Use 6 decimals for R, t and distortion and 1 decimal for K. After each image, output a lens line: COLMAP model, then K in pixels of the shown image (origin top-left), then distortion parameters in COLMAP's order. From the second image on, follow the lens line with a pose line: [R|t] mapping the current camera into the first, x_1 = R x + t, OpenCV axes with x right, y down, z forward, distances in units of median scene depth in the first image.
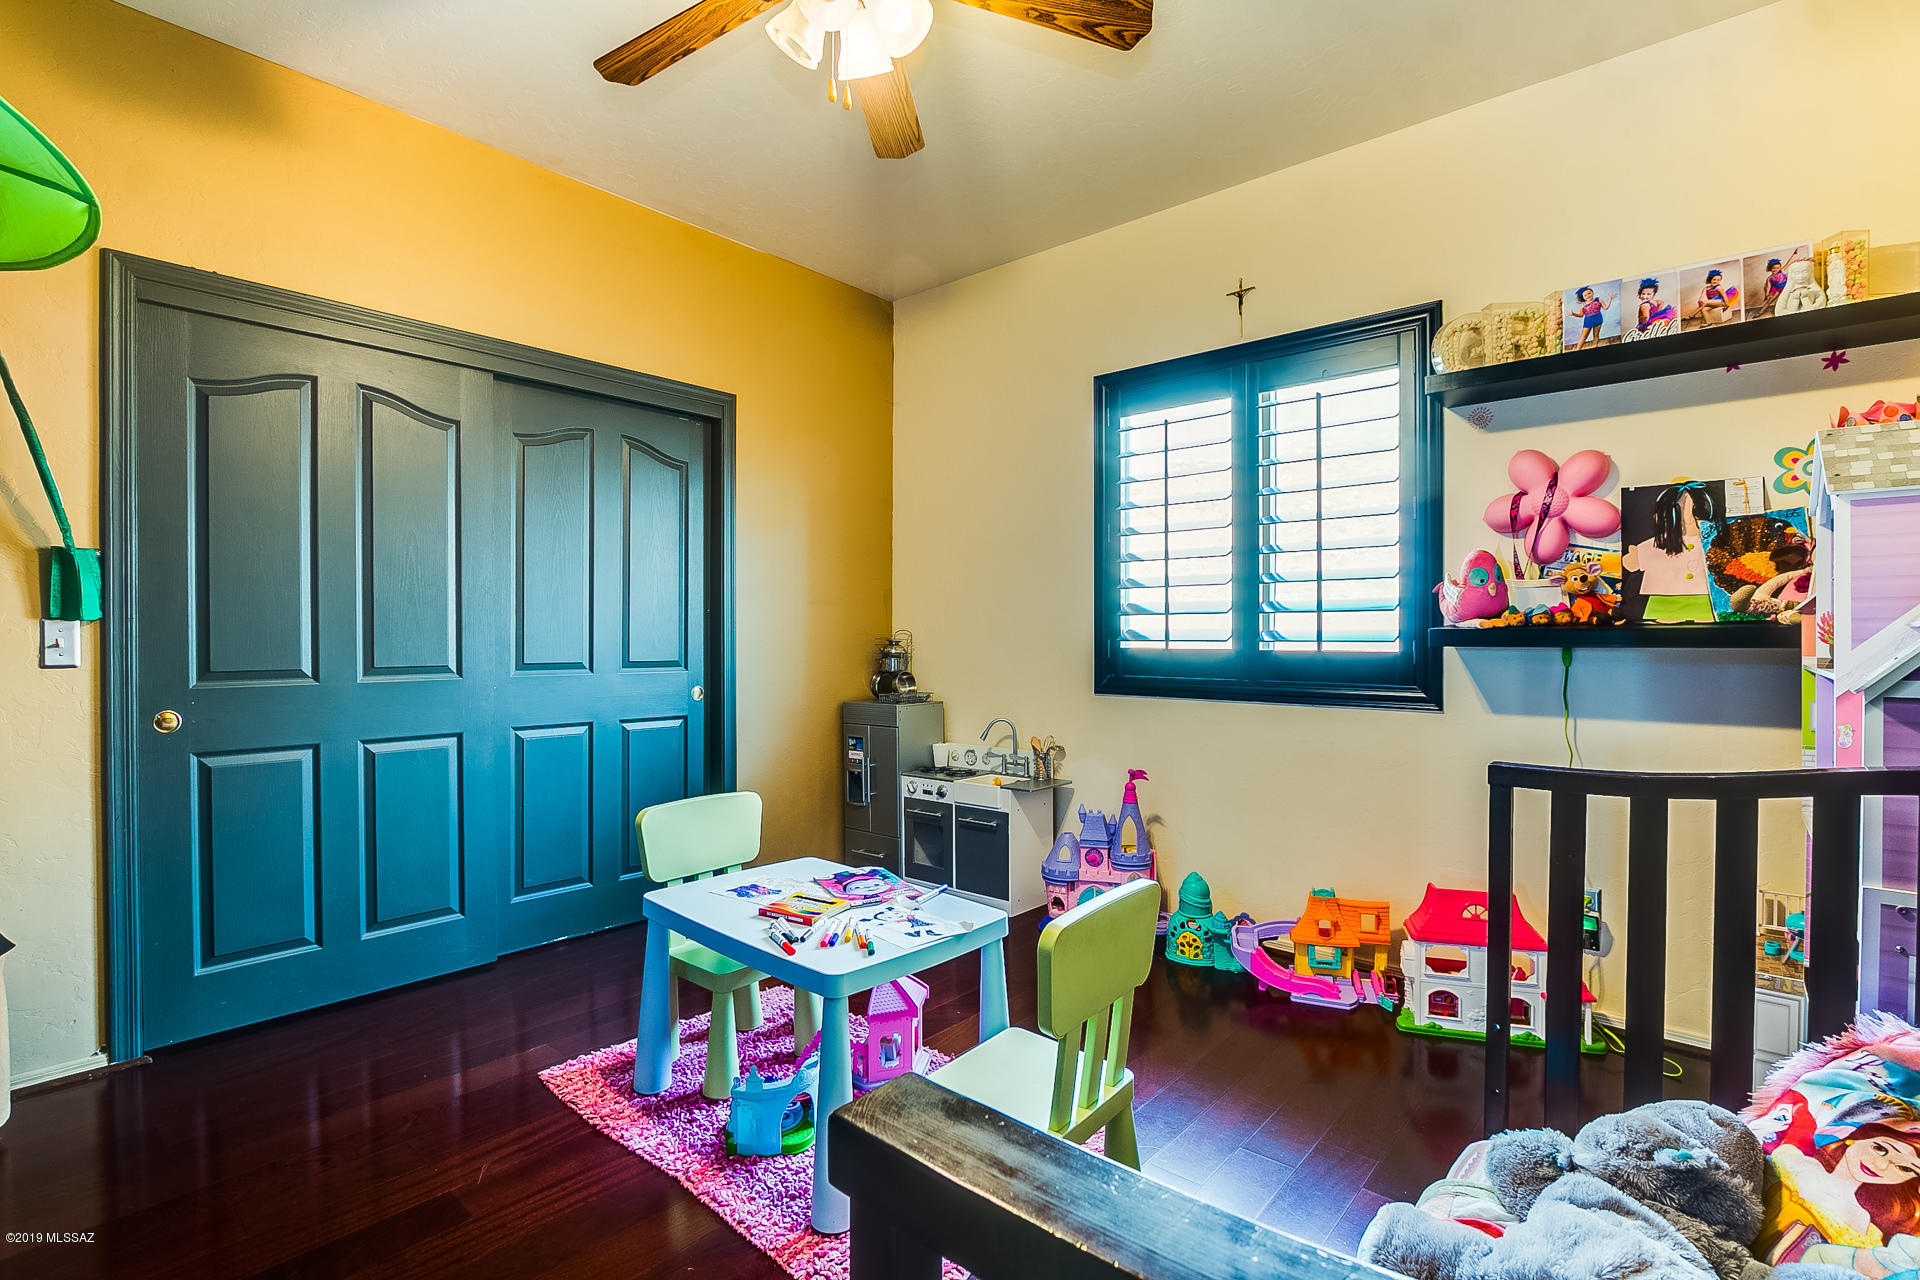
lens RADIAL K [[893.6, 0, 956.0], [0, 893.6, 645.6], [0, 0, 1]] dist [-0.016191, 0.000332]
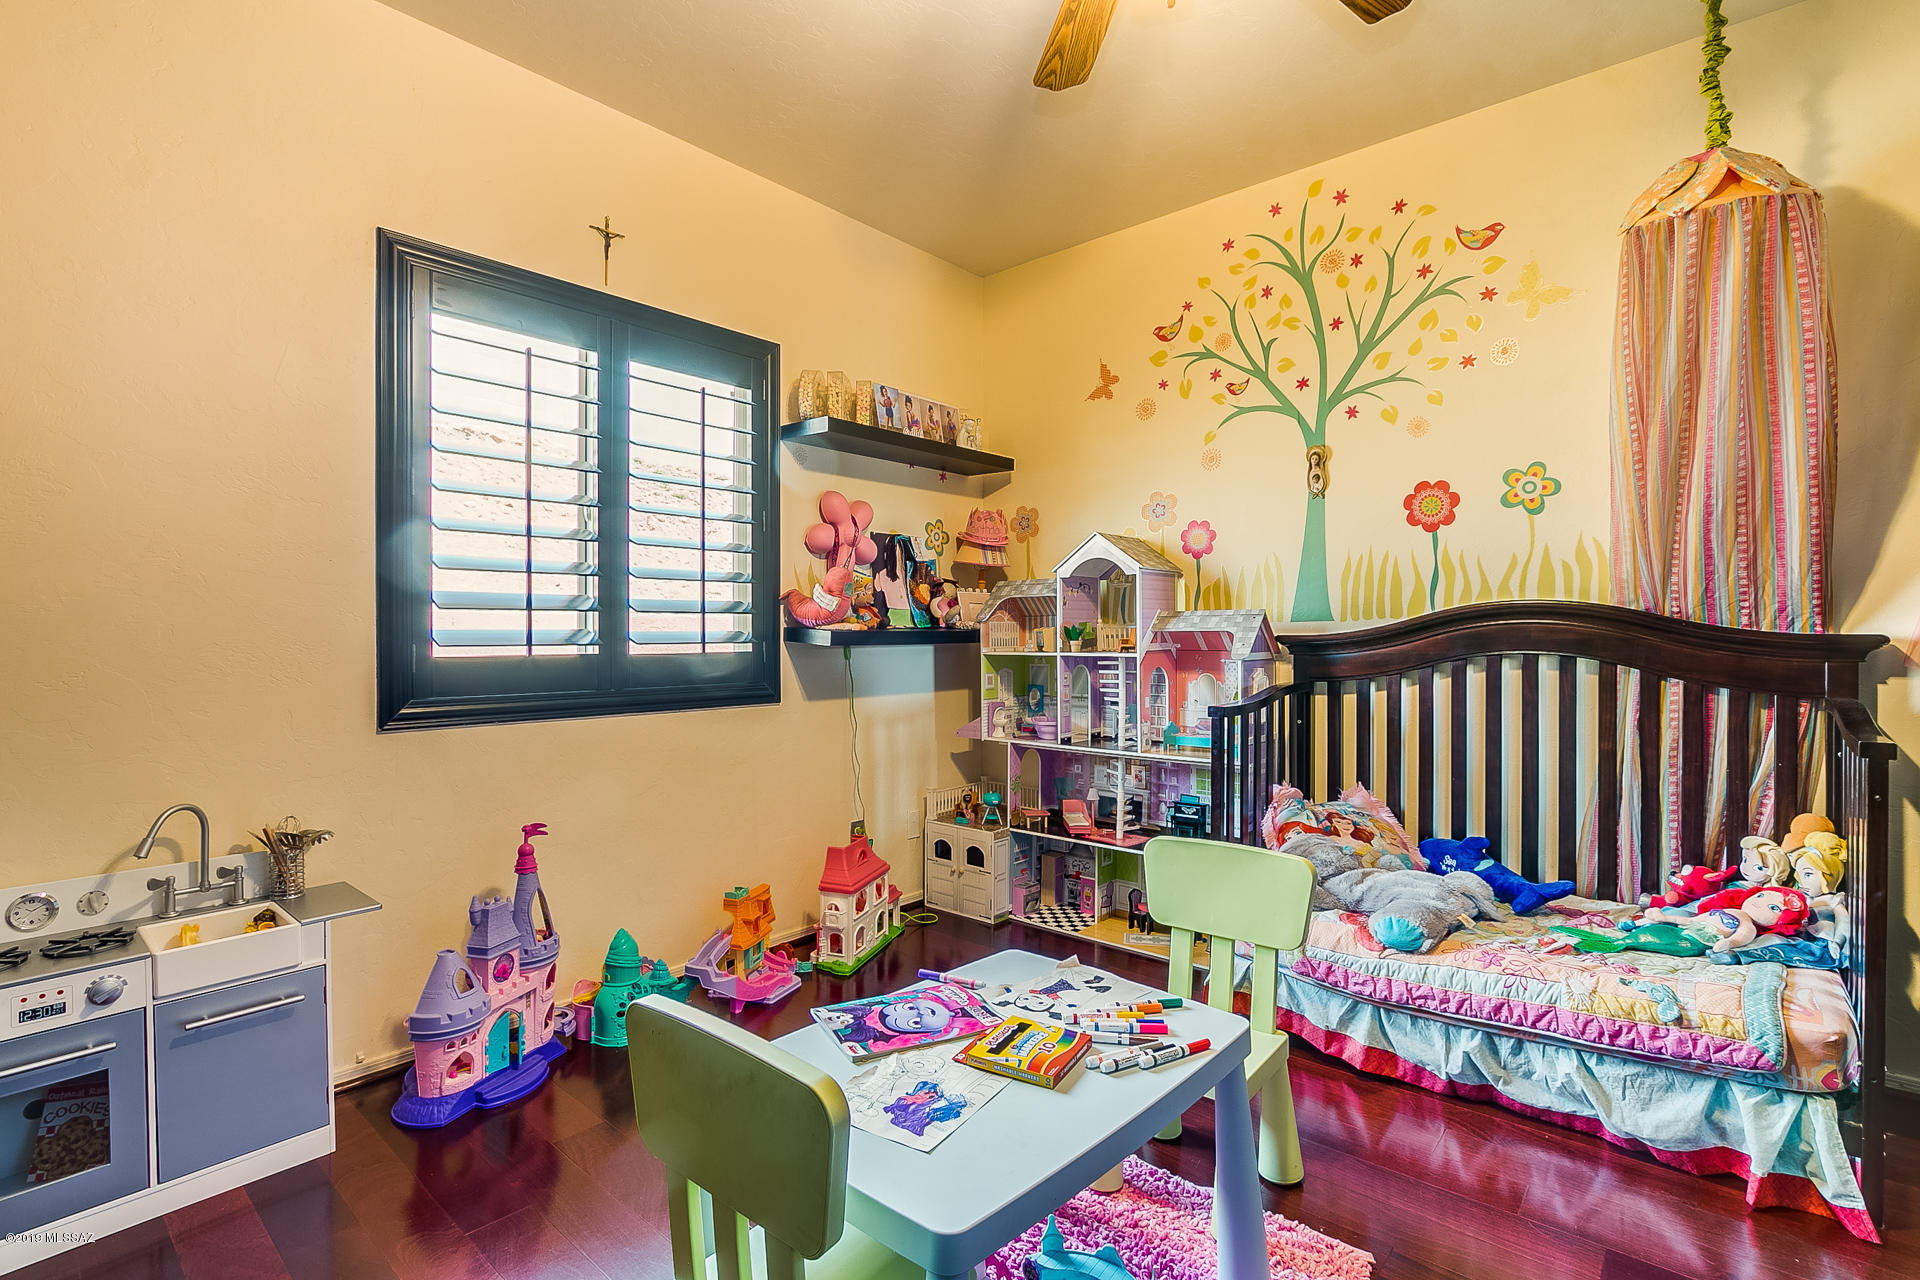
lens RADIAL K [[893.6, 0, 959.6], [0, 893.6, 639.2], [0, 0, 1]] dist [-0.016191, 0.000332]
pose [[0.006151, -0.003500, 0.999975, -0.645427], [0.016783, 0.999853, 0.003396, -0.008593], [-0.999840, 0.016762, 0.006209, 0.815919]]
